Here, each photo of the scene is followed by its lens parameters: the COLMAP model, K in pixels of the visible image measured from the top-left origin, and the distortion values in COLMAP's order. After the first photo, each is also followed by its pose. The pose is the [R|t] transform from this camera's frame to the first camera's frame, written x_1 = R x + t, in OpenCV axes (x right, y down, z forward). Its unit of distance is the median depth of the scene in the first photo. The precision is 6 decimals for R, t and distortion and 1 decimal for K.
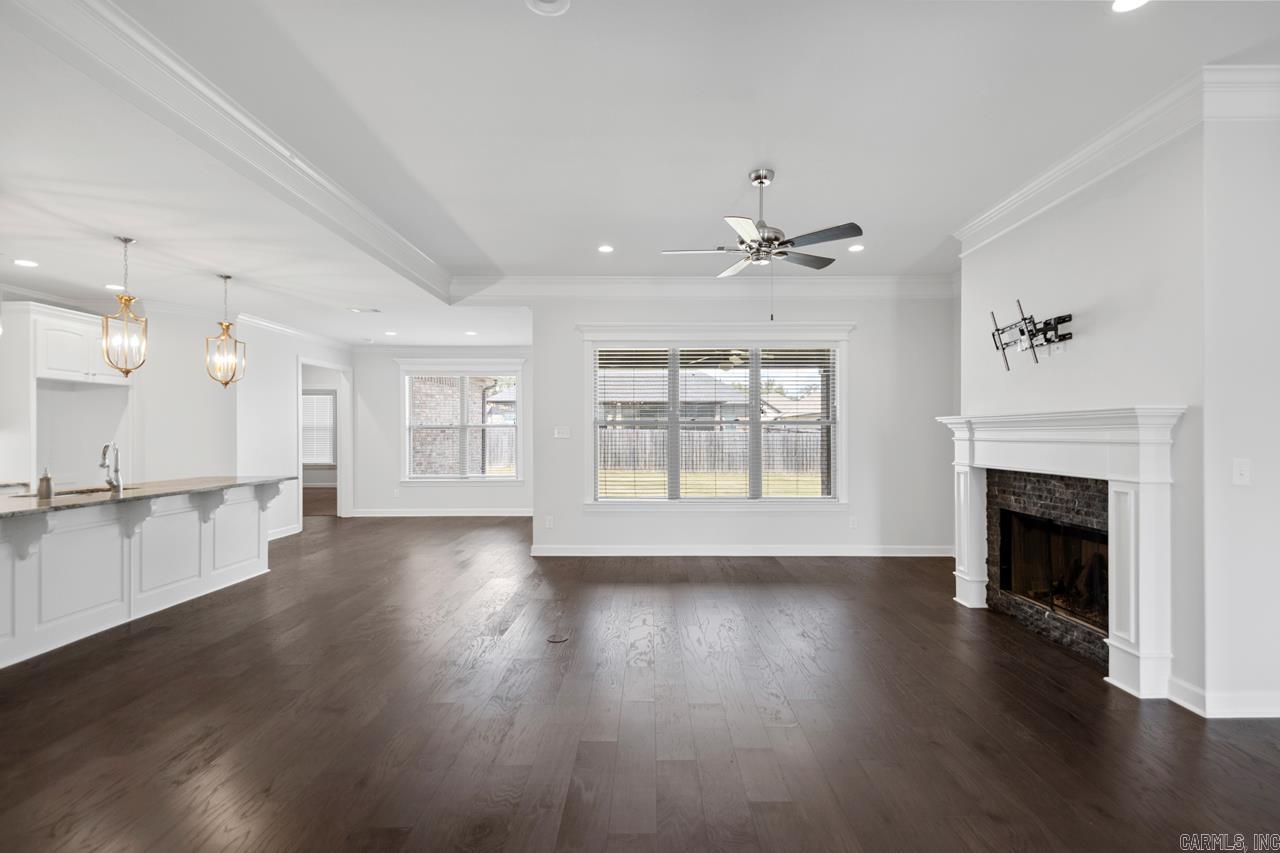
lens RADIAL K [[589.0, 0, 650.5], [0, 589.0, 429.7], [0, 0, 1]] dist [0.046156, -0.022764]
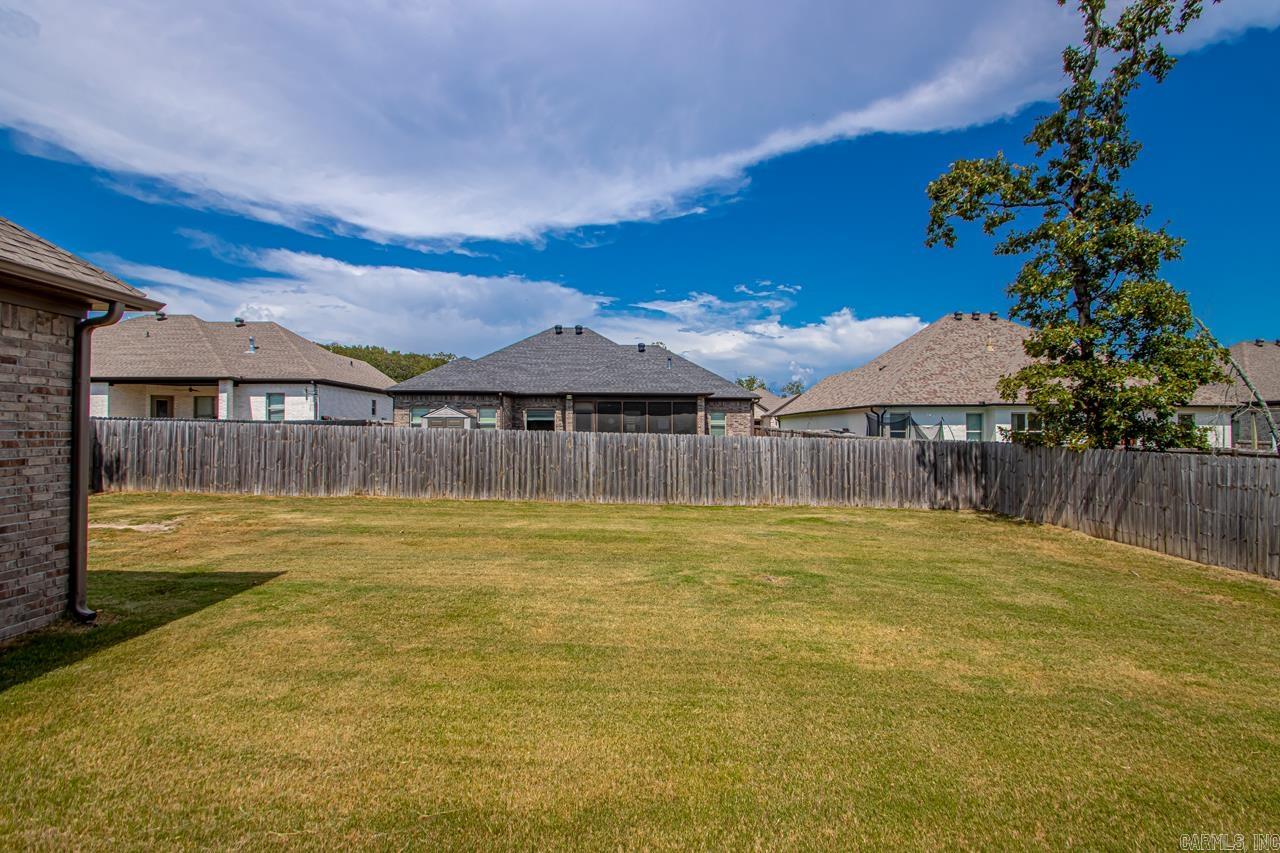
lens RADIAL K [[595.7, 0, 652.6], [0, 595.7, 426.0], [0, 0, 1]] dist [0.018328, -0.019043]
pose [[0.999087, 0.002401, 0.042647, 0.169912], [-0.002217, 0.999988, -0.004379, -0.023706], [-0.042657, 0.004280, 0.999081, 2.059652]]
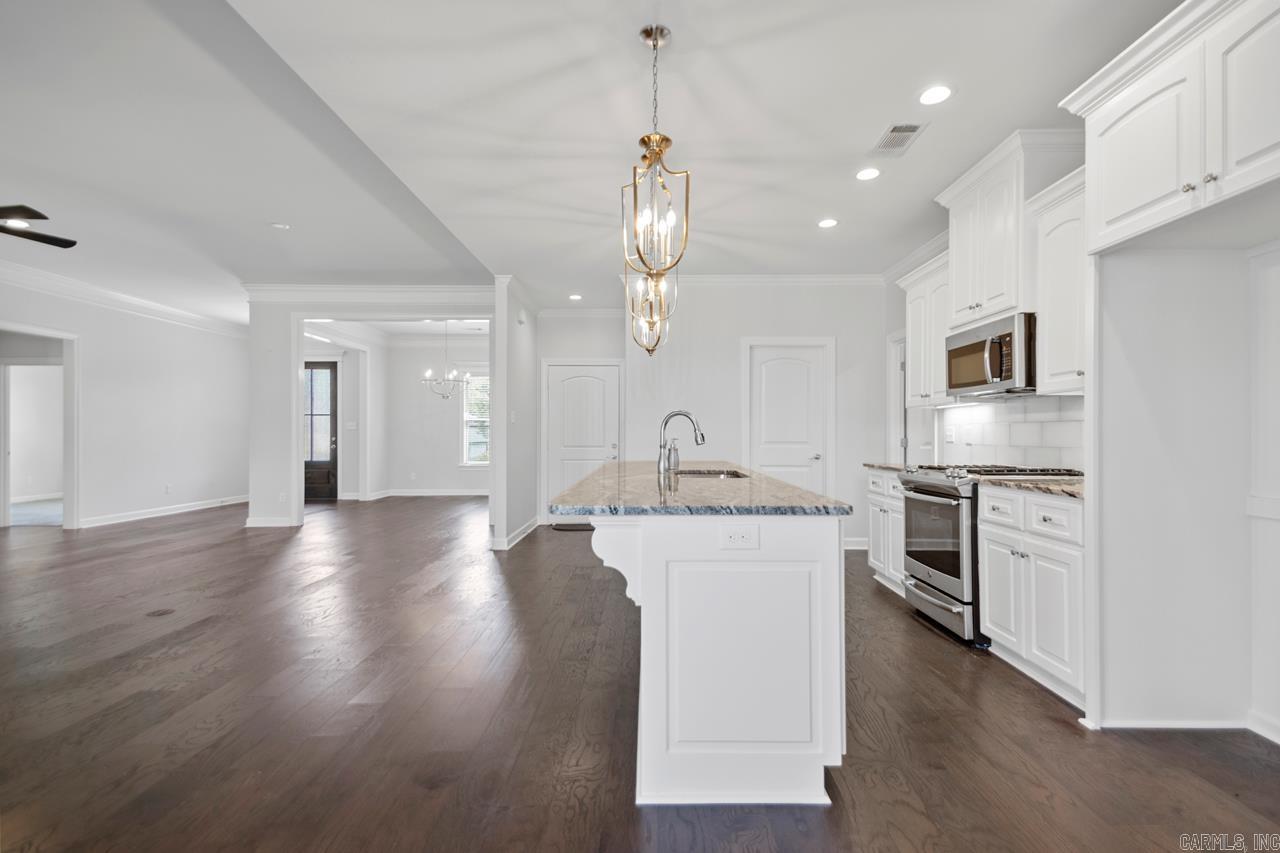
lens RADIAL K [[589.0, 0, 650.5], [0, 589.0, 429.7], [0, 0, 1]] dist [0.046156, -0.022764]
pose [[-0.999995, 0.003106, 0.000309, -0.831247], [0.003102, 0.999924, -0.011906, 0.051925], [-0.000346, -0.011905, -0.999929, 1.708481]]
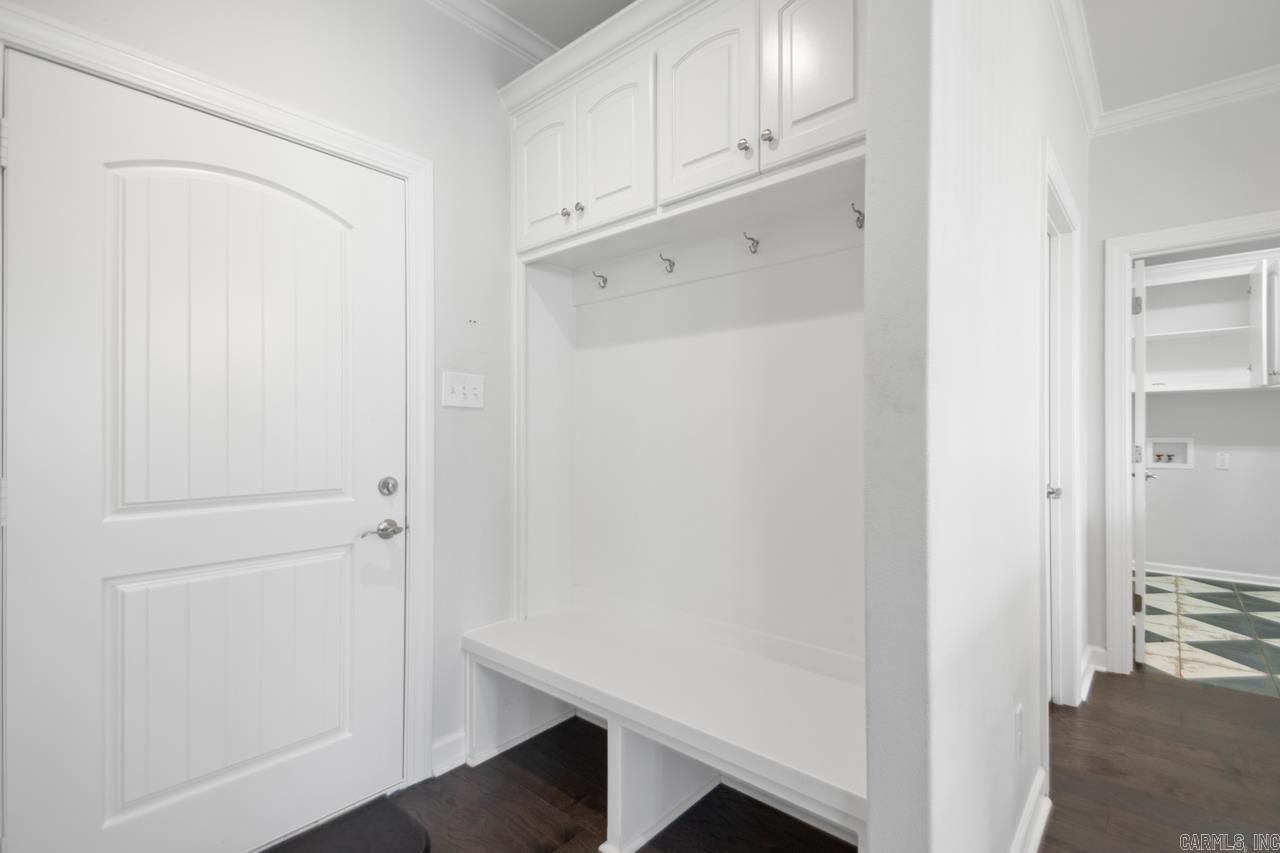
lens RADIAL K [[595.5, 0, 645.1], [0, 595.5, 433.6], [0, 0, 1]] dist [-0.001562, -0.000339]
pose [[-0.663234, 0.002668, -0.748407, -0.530863], [0.007078, 0.999971, -0.002709, 0.041028], [0.748379, -0.007094, -0.663234, 0.458272]]
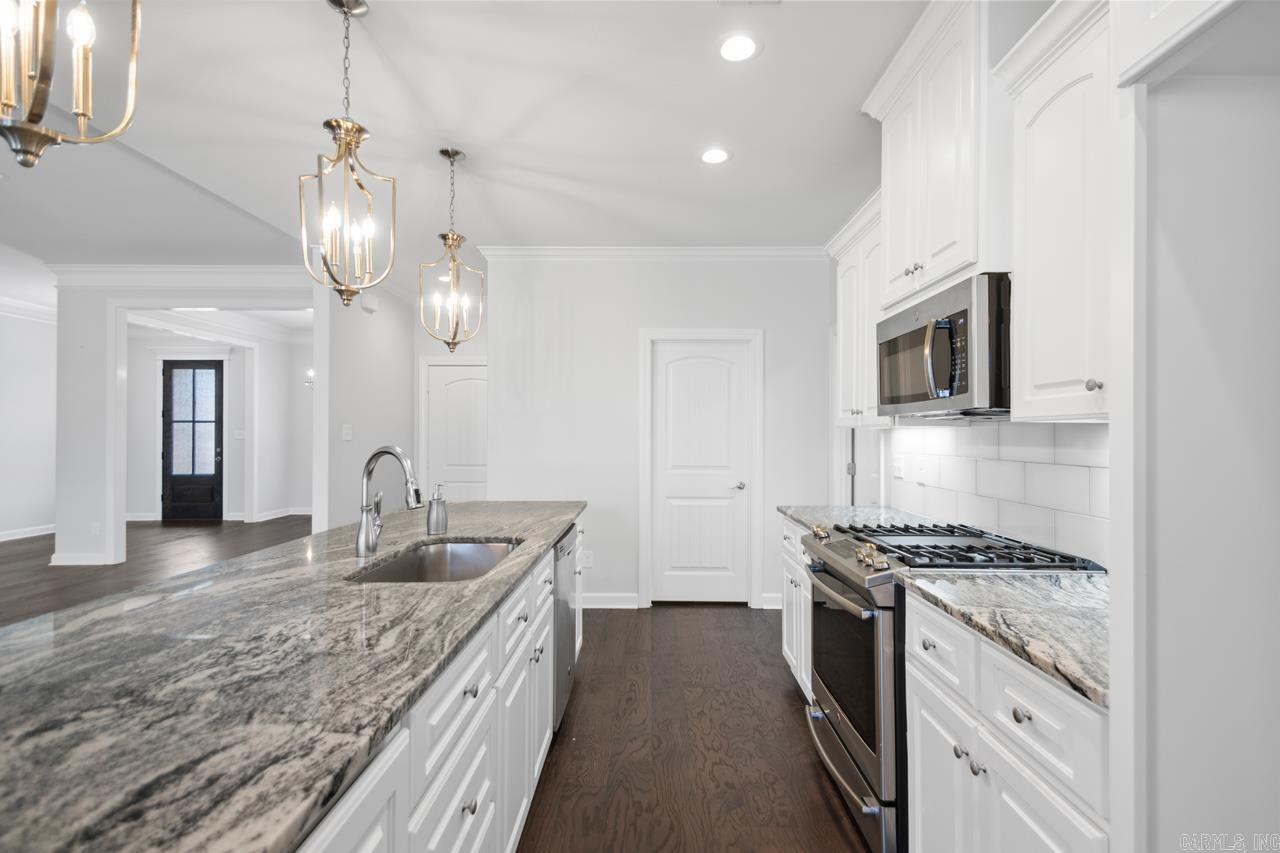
lens RADIAL K [[588.9, 0, 650.6], [0, 588.9, 427.2], [0, 0, 1]] dist [0.040472, -0.019500]
pose [[-0.999997, 0.002028, 0.001475, -1.054367], [0.002006, 0.999886, -0.014992, 0.012314], [-0.001505, -0.014989, -0.999887, 1.388945]]
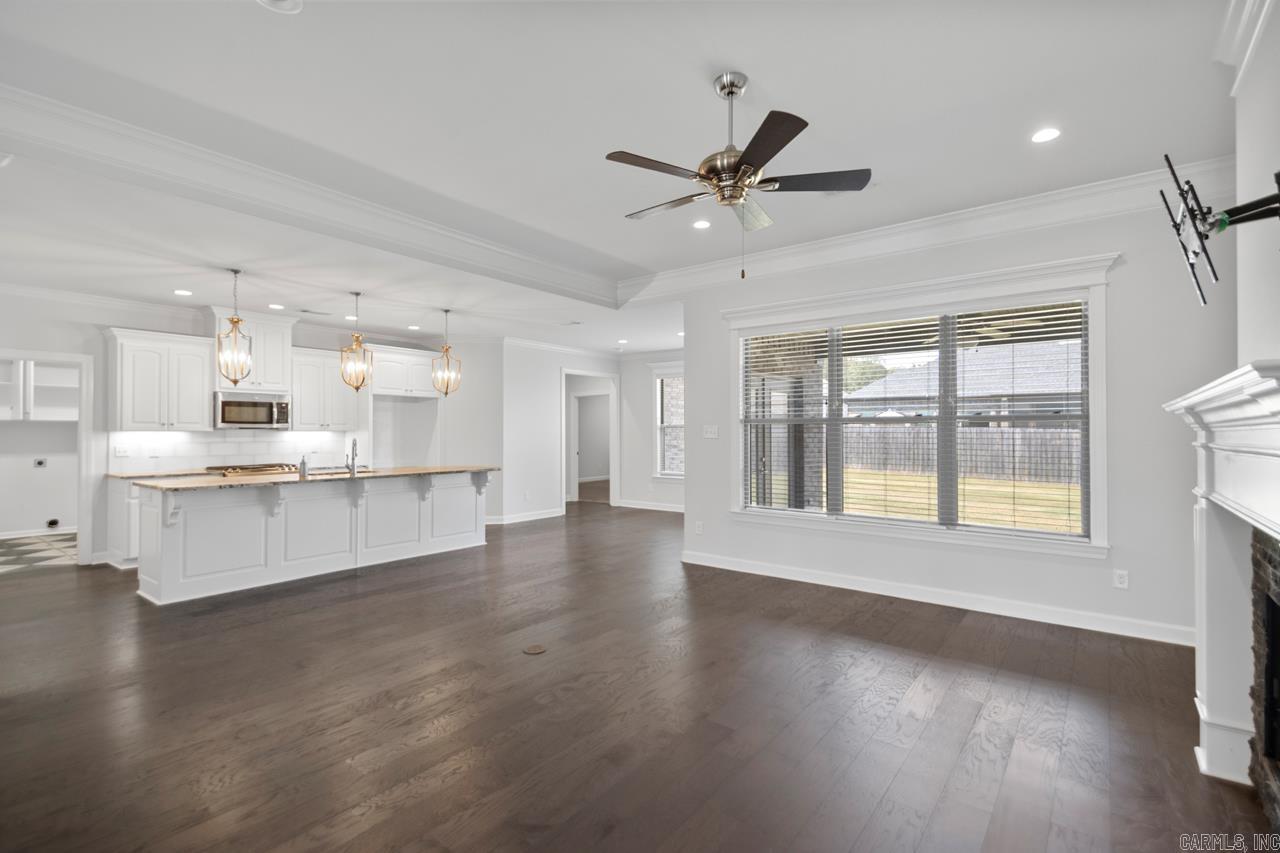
lens RADIAL K [[588.9, 0, 650.6], [0, 588.9, 427.2], [0, 0, 1]] dist [0.040472, -0.019500]
pose [[0.795758, -0.003618, -0.605604, 0.478716], [0.001763, 0.999992, -0.003658, 0.000936], [0.605612, 0.001843, 0.795758, 0.305468]]
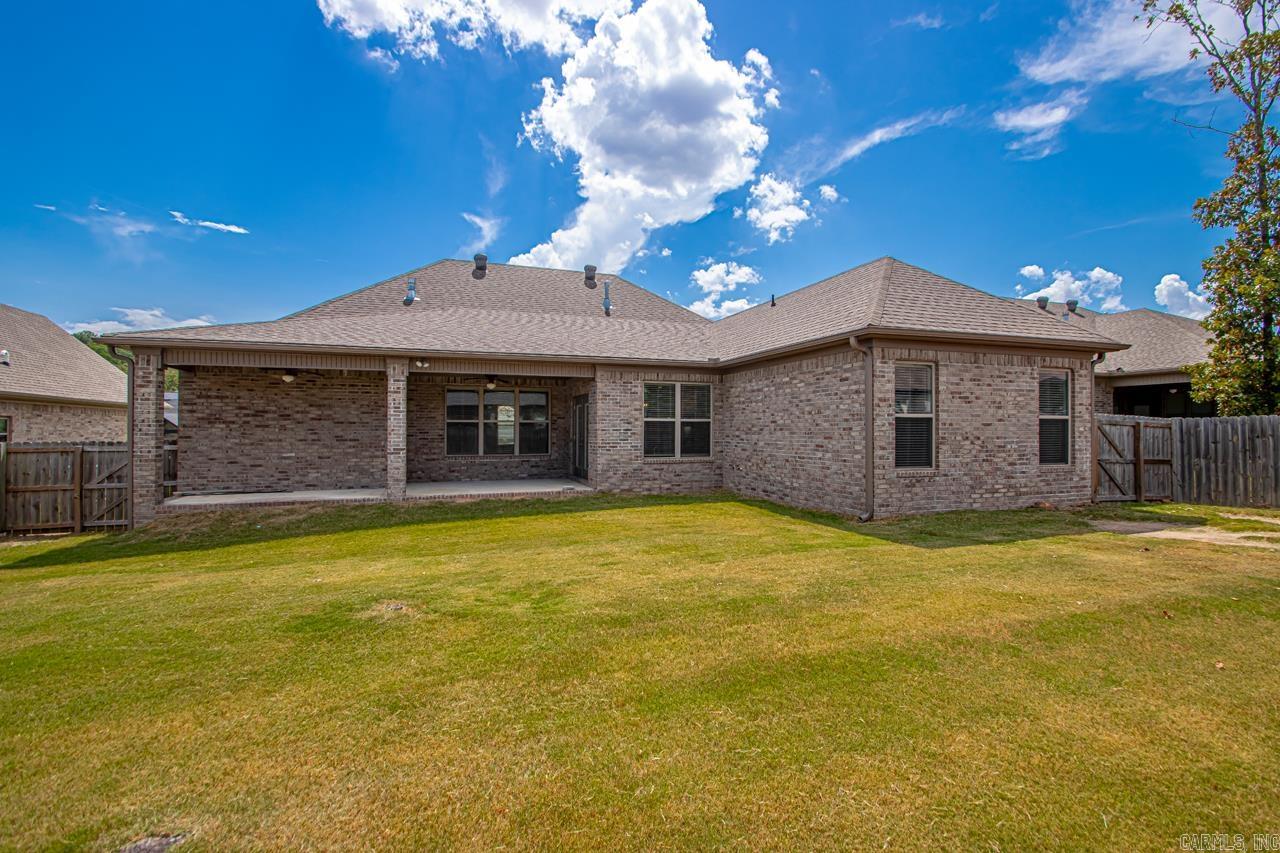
lens RADIAL K [[595.7, 0, 652.6], [0, 595.7, 426.0], [0, 0, 1]] dist [0.018328, -0.019043]
pose [[-0.941007, -0.002159, -0.338381, 0.489977], [0.001957, 0.999928, -0.011824, 0.055239], [0.338382, -0.011789, -0.940935, 5.035137]]
